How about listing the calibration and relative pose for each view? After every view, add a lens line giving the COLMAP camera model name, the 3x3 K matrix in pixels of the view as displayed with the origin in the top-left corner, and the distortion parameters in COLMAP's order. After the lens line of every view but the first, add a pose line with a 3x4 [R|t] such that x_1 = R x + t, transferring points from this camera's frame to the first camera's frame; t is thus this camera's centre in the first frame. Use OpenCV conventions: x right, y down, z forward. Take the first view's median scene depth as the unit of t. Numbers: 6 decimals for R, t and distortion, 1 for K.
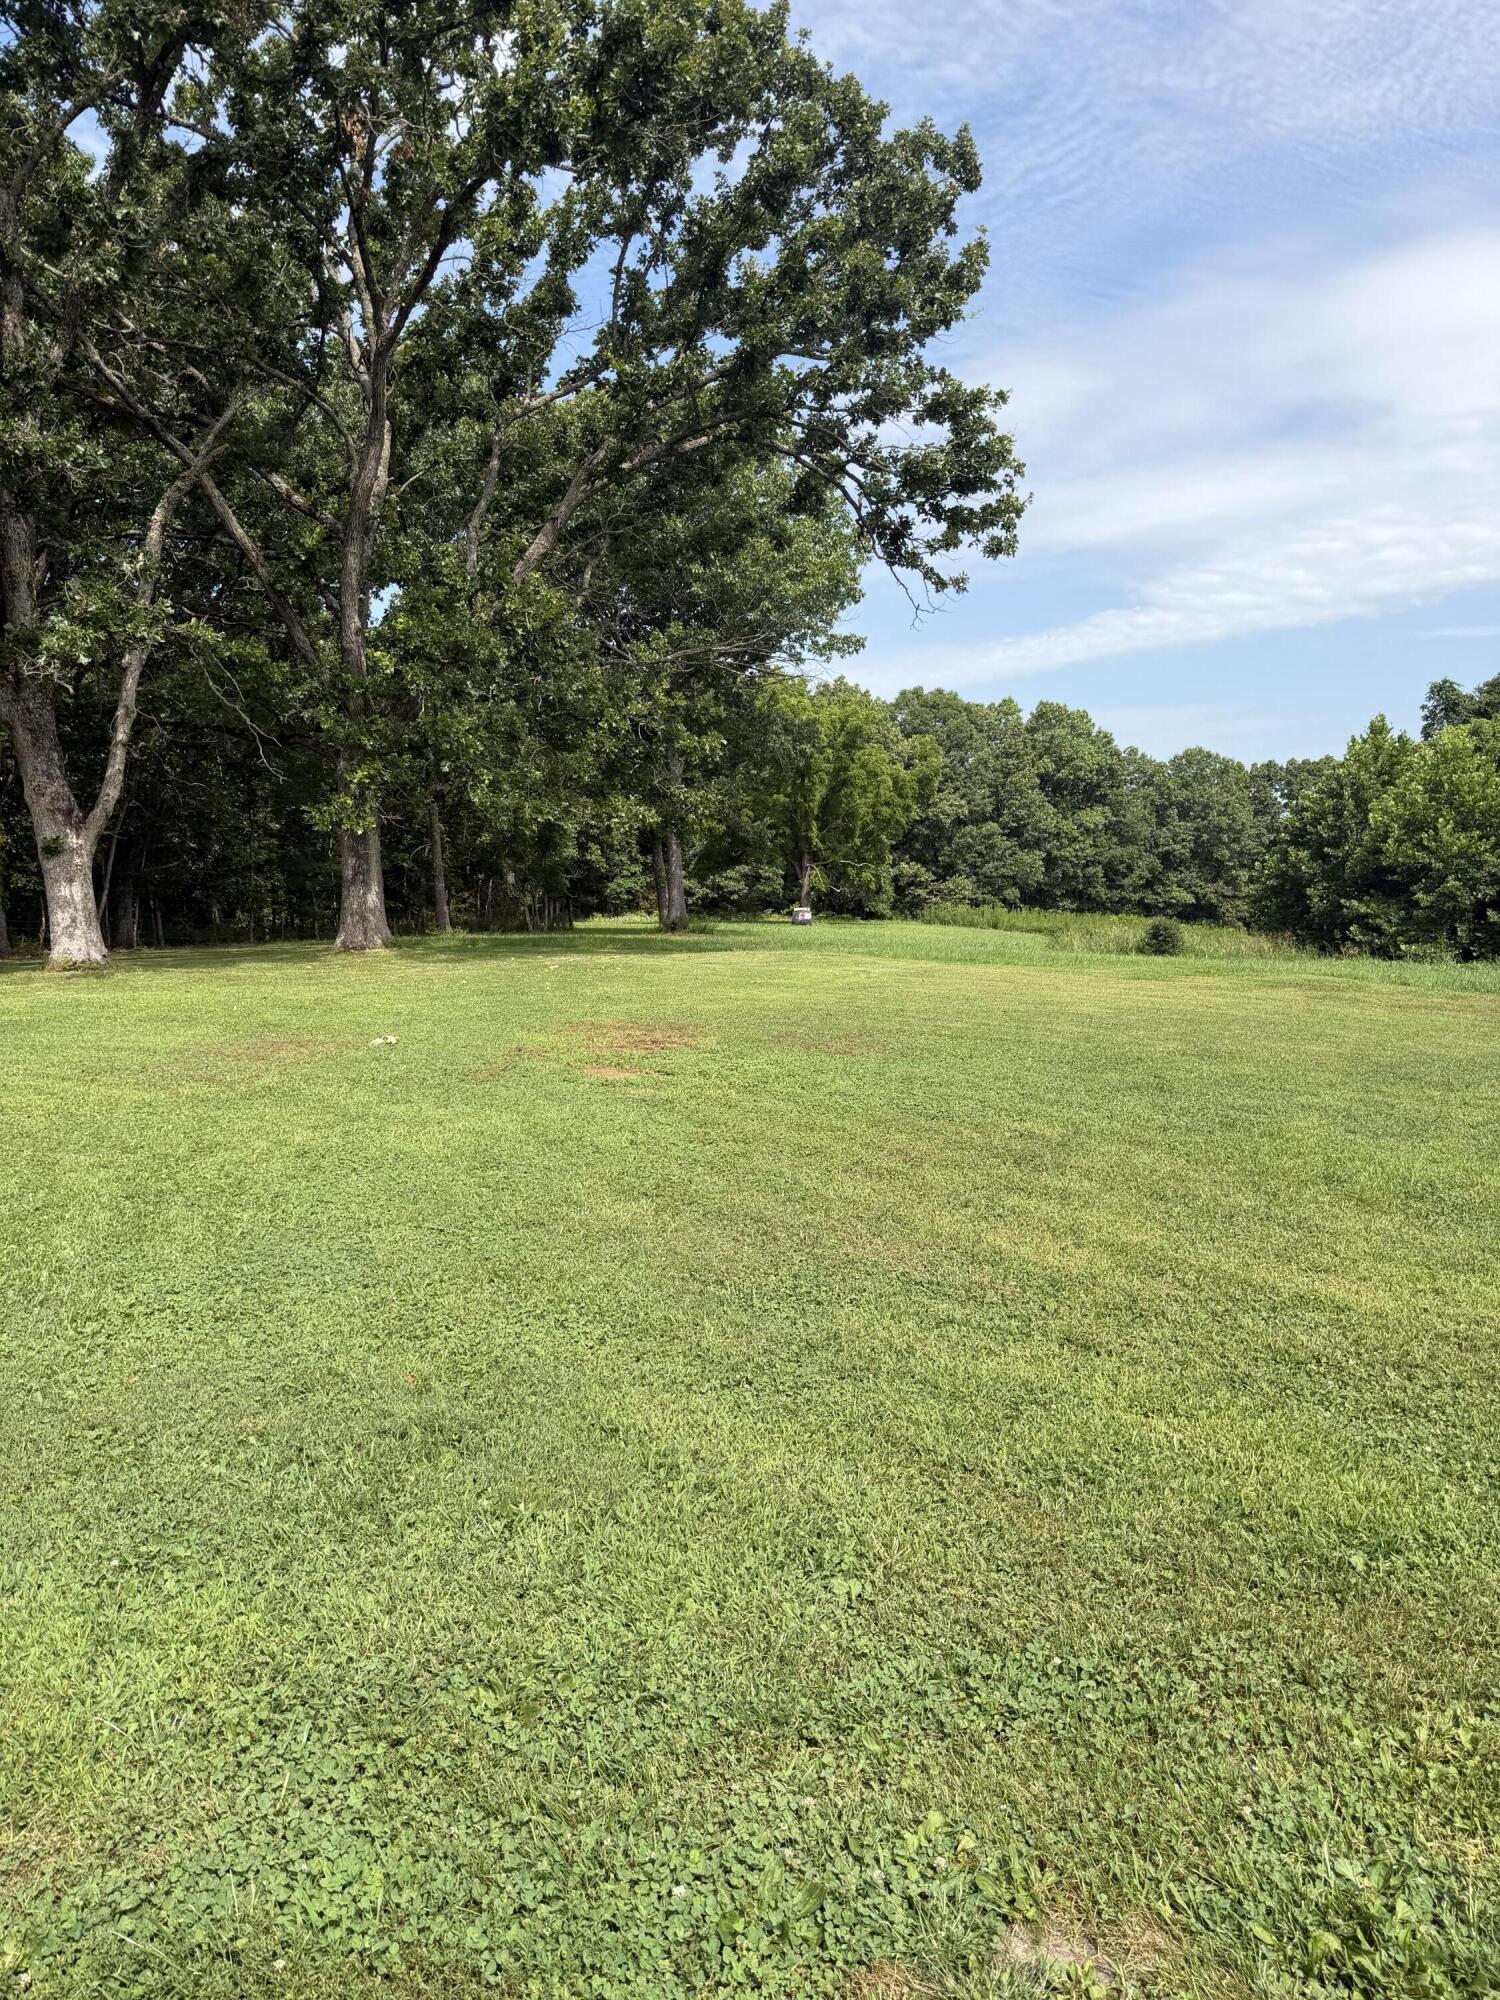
lens RADIAL K [[1401.9, 0, 735.9], [0, 1401.9, 997.4], [0, 0, 1]] dist [0.009464, -0.022540]
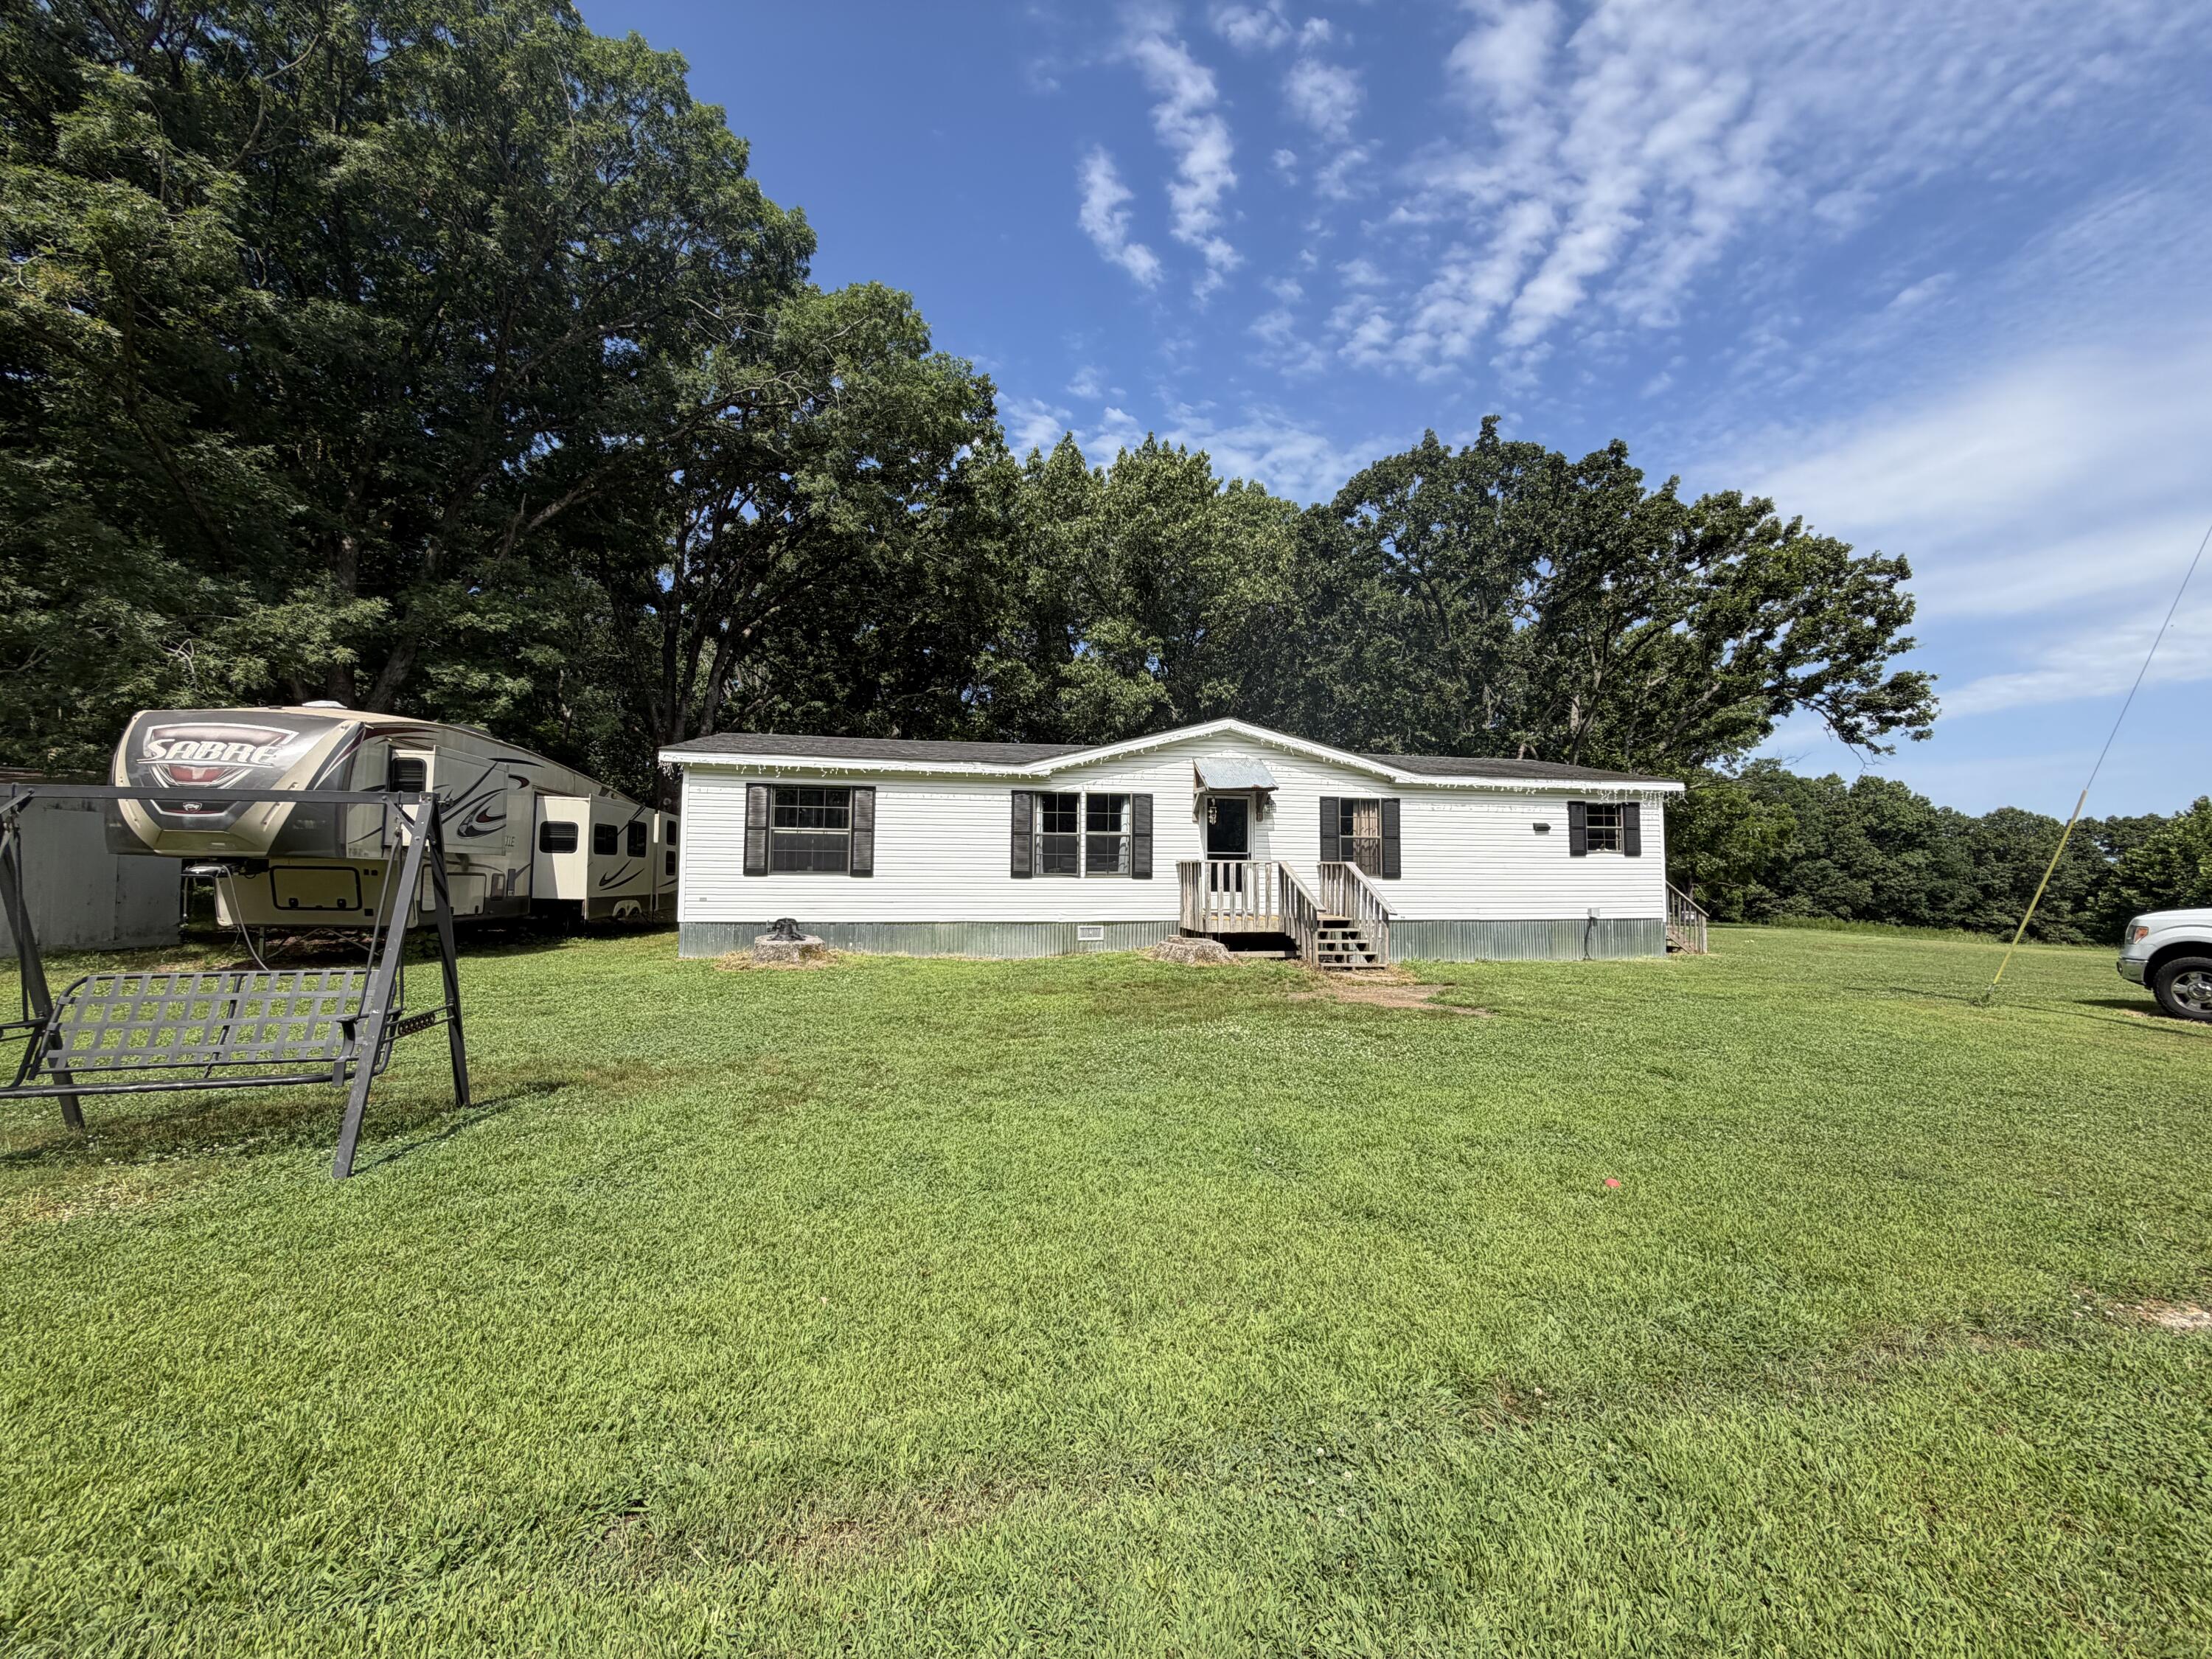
lens RADIAL K [[885.7, 0, 1109.4], [0, 885.7, 819.7], [0, 0, 1]] dist [-0.003115, 0.000447]
pose [[0.890512, 0.008002, -0.454889, -0.059265], [-0.077262, 0.987982, -0.133872, 0.013115], [0.448351, 0.154360, 0.880429, -0.136330]]
